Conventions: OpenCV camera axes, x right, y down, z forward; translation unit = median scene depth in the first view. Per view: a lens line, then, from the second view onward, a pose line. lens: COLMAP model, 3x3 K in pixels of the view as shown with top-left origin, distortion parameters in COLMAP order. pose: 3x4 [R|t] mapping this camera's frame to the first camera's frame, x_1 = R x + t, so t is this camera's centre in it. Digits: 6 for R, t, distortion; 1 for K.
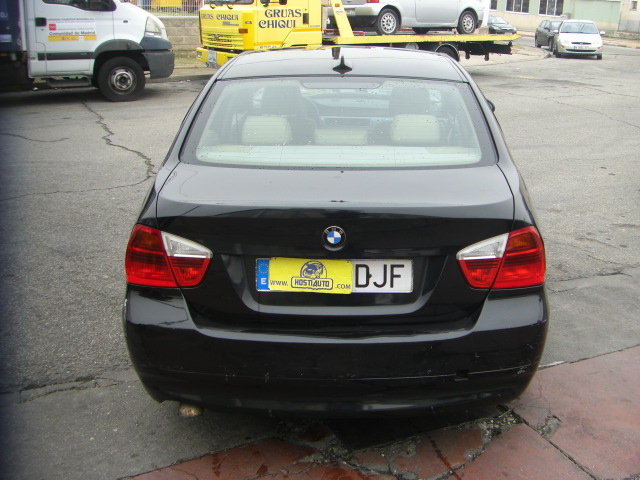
lens RADIAL K [[722.1, 0, 389.4], [0, 722.1, 241.9], [0, 0, 1]] dist [-0.179875, 0.085070]
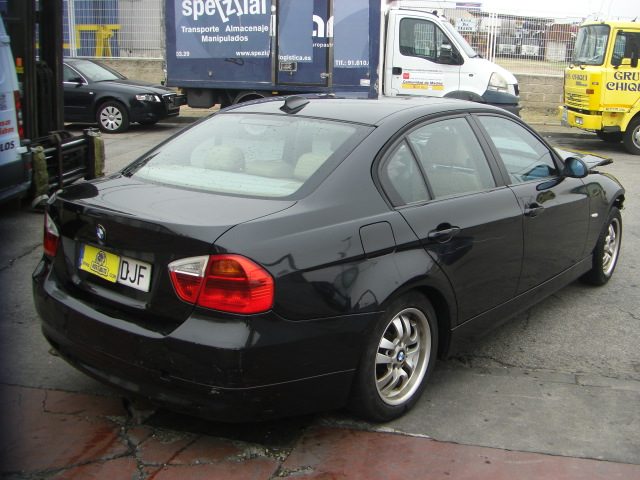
lens RADIAL K [[722.1, 0, 389.4], [0, 722.1, 241.9], [0, 0, 1]] dist [-0.179875, 0.085070]
pose [[0.789344, 0.149360, -0.595507, 0.233632], [-0.200466, 0.979496, -0.020048, -0.015089], [0.580302, 0.135203, 0.803100, 0.069513]]
